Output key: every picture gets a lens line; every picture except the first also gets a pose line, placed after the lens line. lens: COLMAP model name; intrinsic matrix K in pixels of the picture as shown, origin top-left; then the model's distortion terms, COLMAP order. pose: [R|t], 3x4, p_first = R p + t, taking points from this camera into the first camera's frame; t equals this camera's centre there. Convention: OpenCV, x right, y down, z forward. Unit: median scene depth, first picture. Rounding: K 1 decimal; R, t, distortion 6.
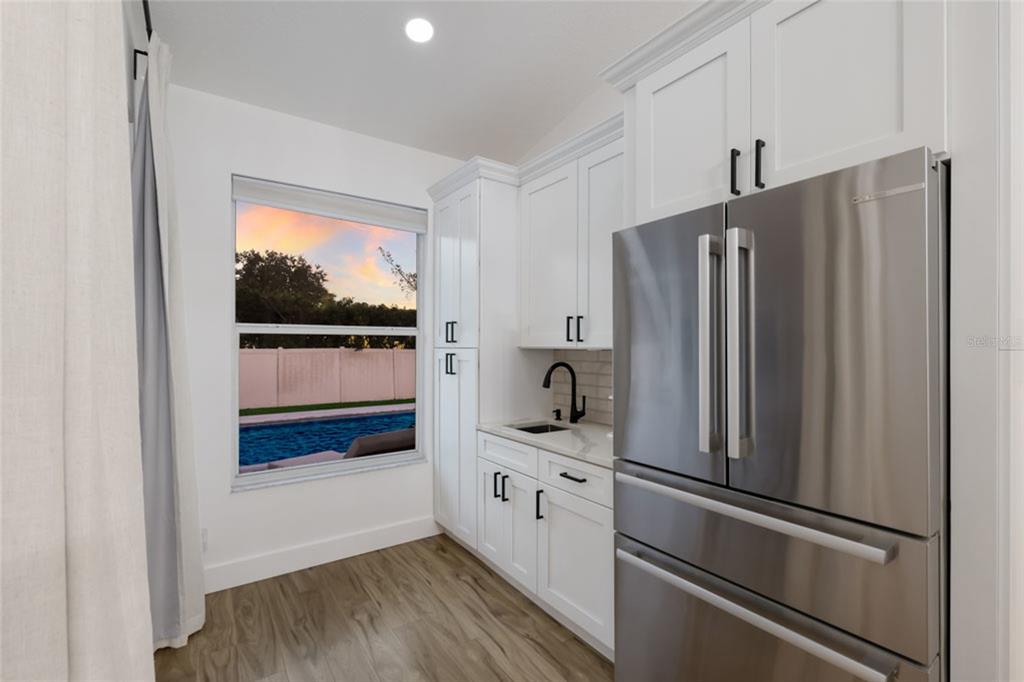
lens RADIAL K [[450.0, 0, 512.0], [0, 450.0, 341.0], [0, 0, 1]] dist [-0.001858, -0.000076]
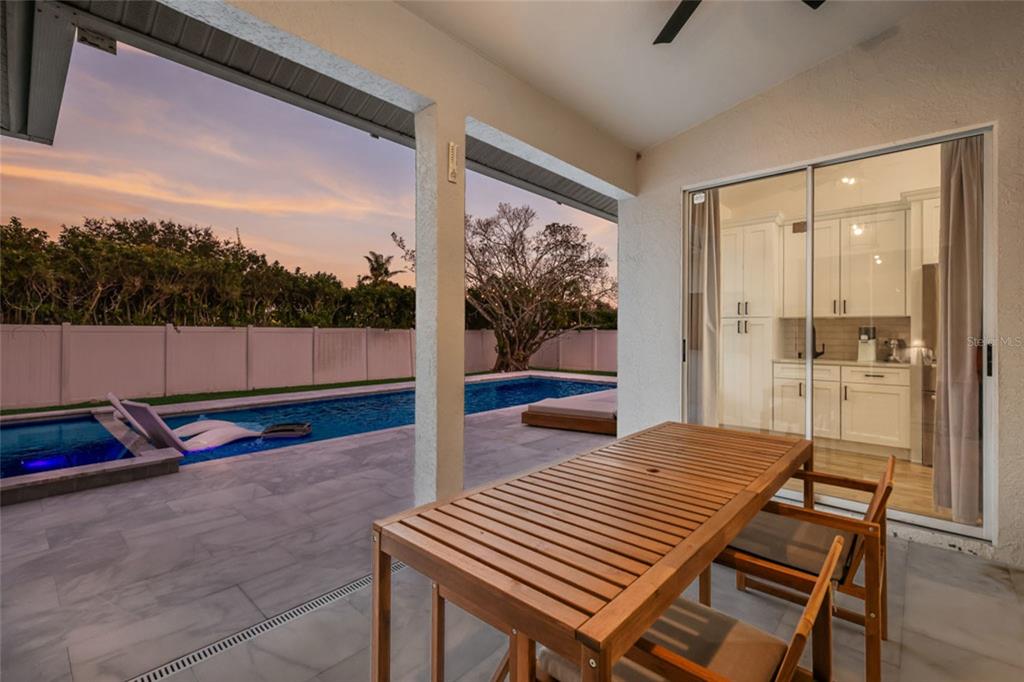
lens RADIAL K [[449.9, 0, 513.4], [0, 449.9, 330.3], [0, 0, 1]] dist [0.003478, 0.000354]
pose [[0.974217, 0.004373, 0.225569, -0.291326], [-0.006100, 0.999957, 0.006959, 0.011928], [-0.225529, -0.008155, 0.974202, -0.099747]]
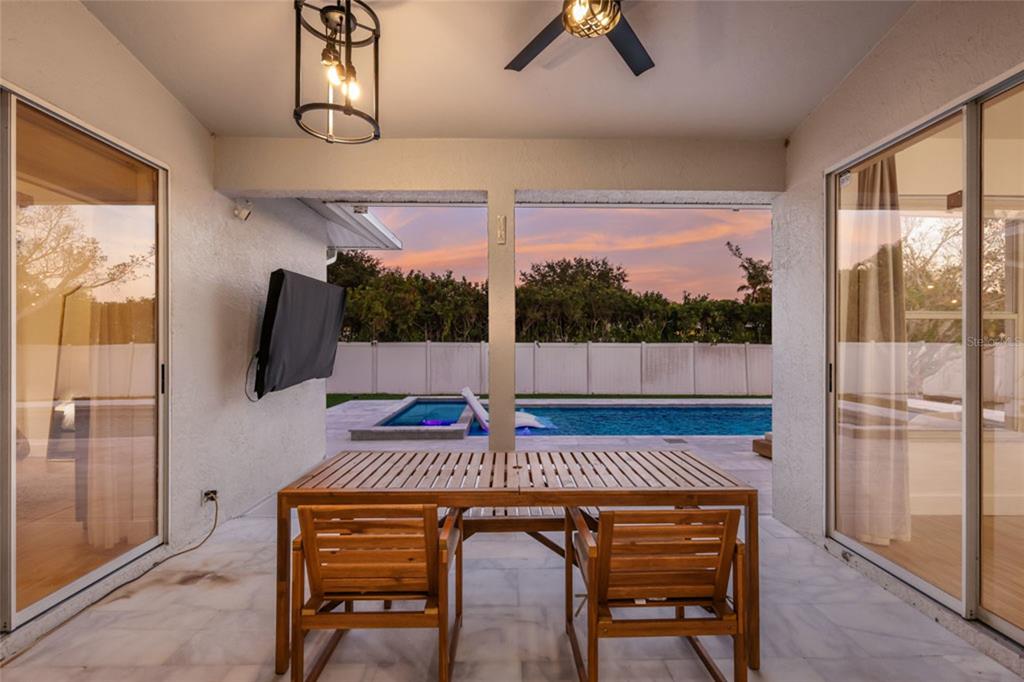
lens RADIAL K [[456.4, 0, 517.1], [0, 456.4, 343.2], [0, 0, 1]] dist [0.000097, -0.000016]
pose [[0.831213, -0.000547, -0.555954, -0.135632], [0.005693, 0.999955, 0.007529, 0.006597], [0.555925, -0.009423, 0.831179, -0.119481]]
